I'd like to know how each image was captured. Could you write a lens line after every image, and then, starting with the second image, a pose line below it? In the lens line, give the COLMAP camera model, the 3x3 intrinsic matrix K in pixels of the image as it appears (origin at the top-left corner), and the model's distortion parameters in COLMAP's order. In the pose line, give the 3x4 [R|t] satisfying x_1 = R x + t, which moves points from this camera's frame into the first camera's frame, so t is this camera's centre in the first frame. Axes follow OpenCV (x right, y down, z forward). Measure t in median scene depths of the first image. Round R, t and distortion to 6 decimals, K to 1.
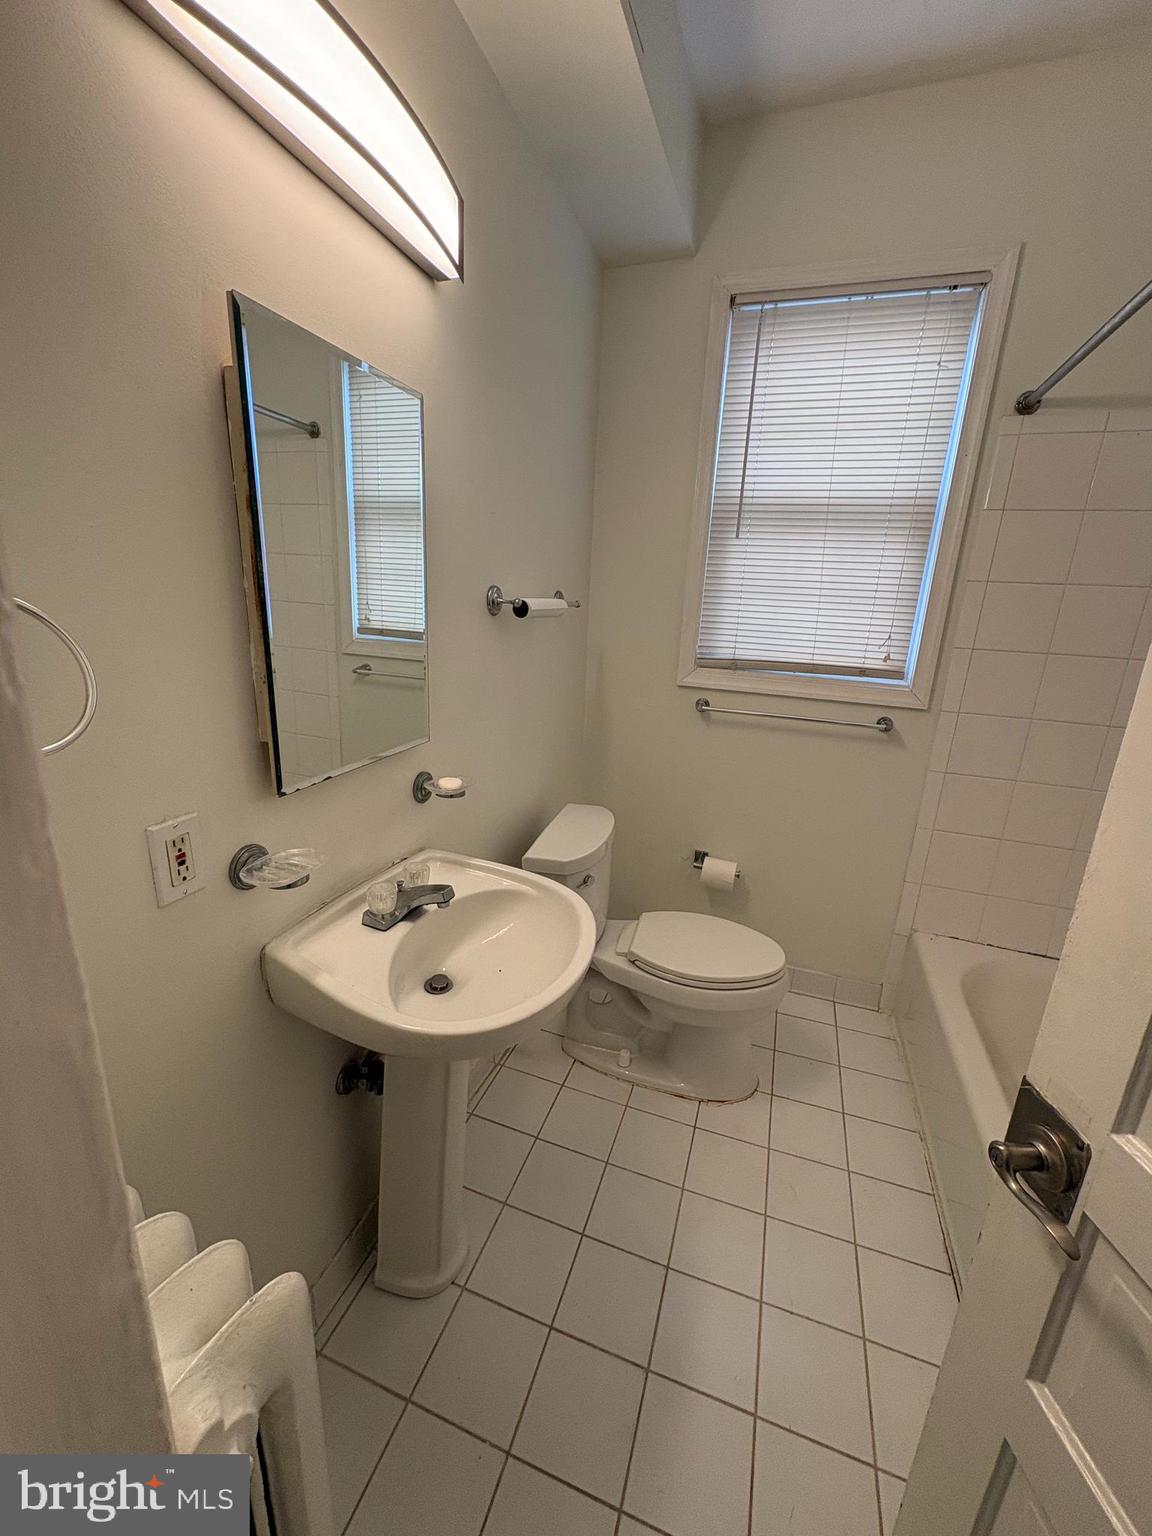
lens RADIAL K [[611.0, 0, 576.7], [0, 611.0, 771.7], [0, 0, 1]] dist [-0.003501, 0.000547]
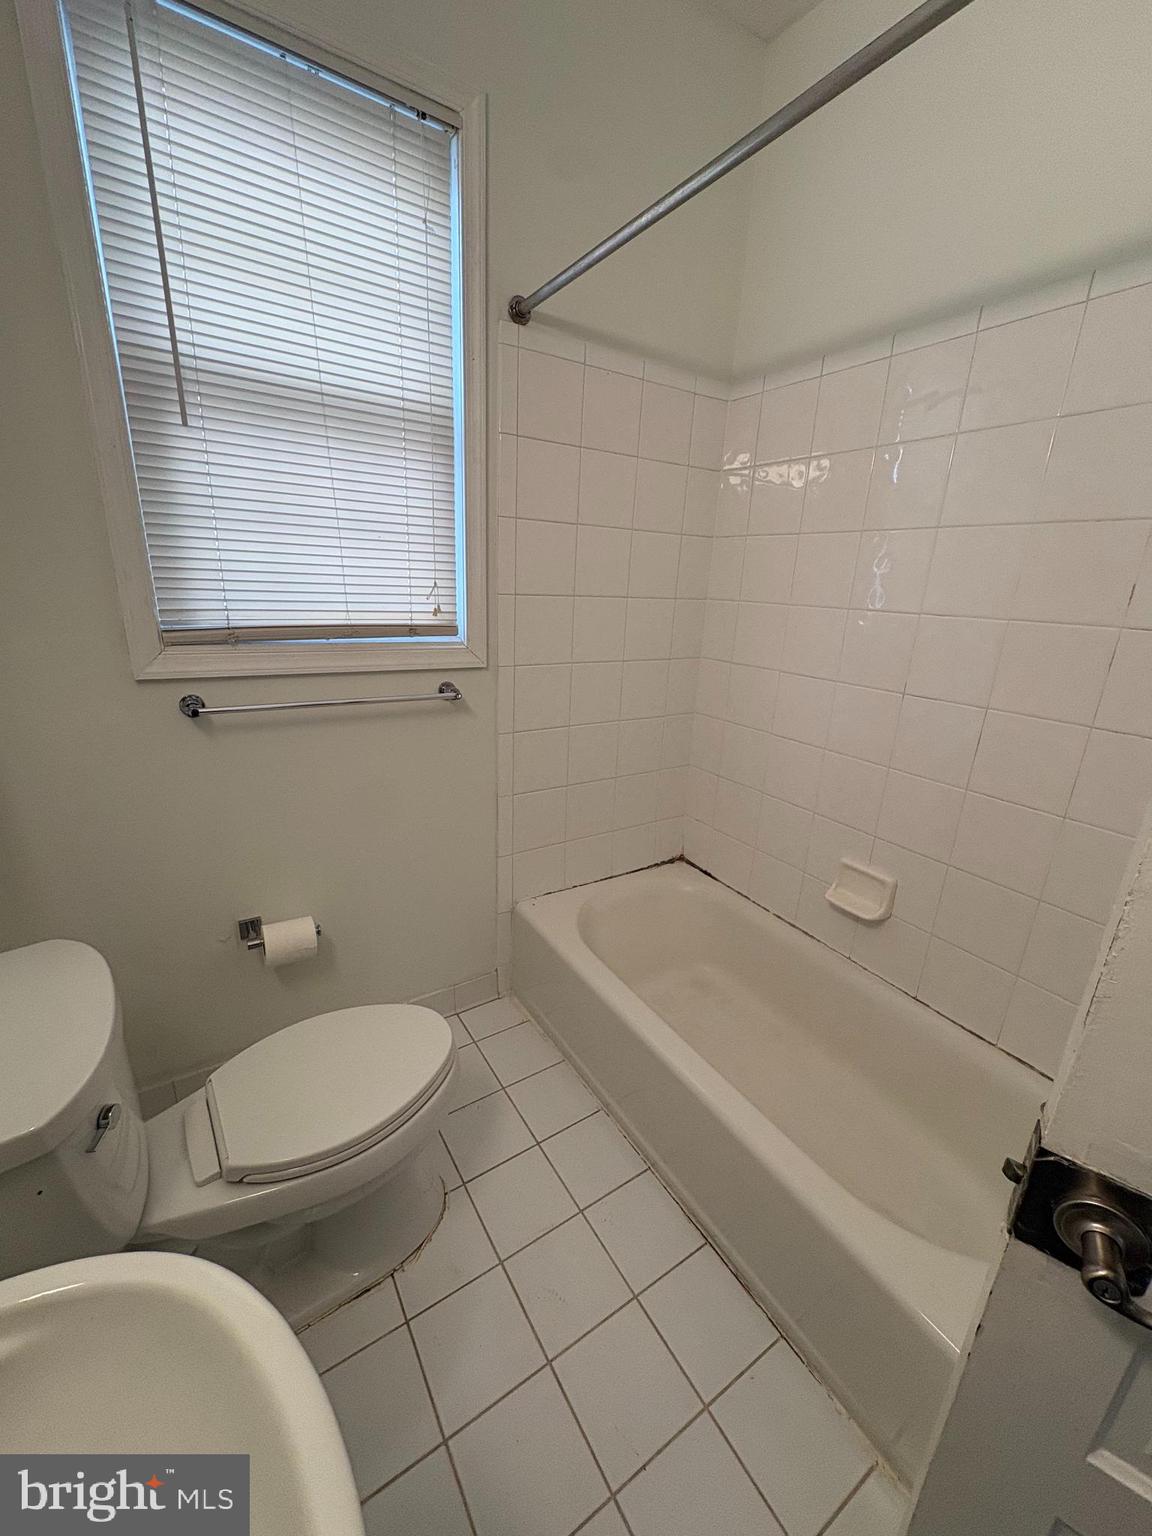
lens RADIAL K [[611.0, 0, 581.8], [0, 611.0, 769.9], [0, 0, 1]] dist [-0.003501, 0.000547]
pose [[0.617360, -0.257746, 0.743259, -0.029684], [0.203760, 0.964952, 0.165378, -0.075628], [-0.759834, 0.049349, 0.648241, 0.332519]]
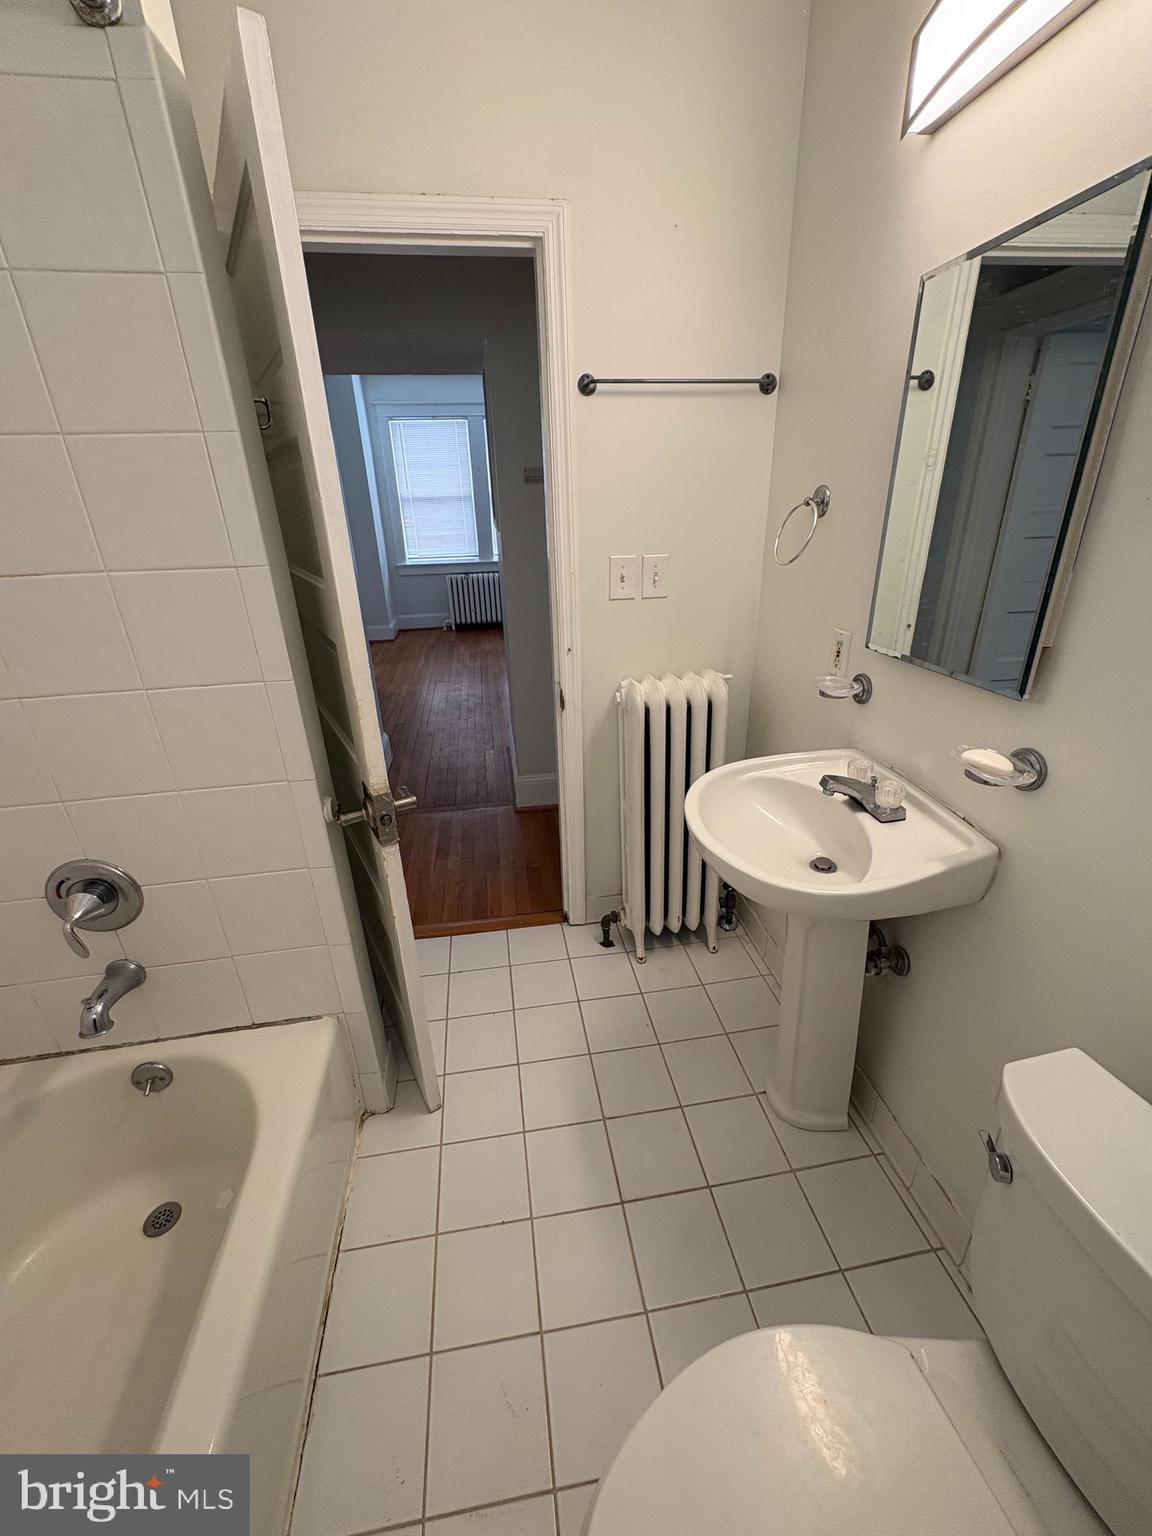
lens RADIAL K [[611.0, 0, 576.7], [0, 611.0, 761.0], [0, 0, 1]] dist [-0.003501, 0.000547]
pose [[-0.888004, 0.161656, -0.430485, 0.583303], [-0.136804, 0.800904, 0.582955, -0.366607], [0.439015, 0.576559, -0.689091, 1.376988]]
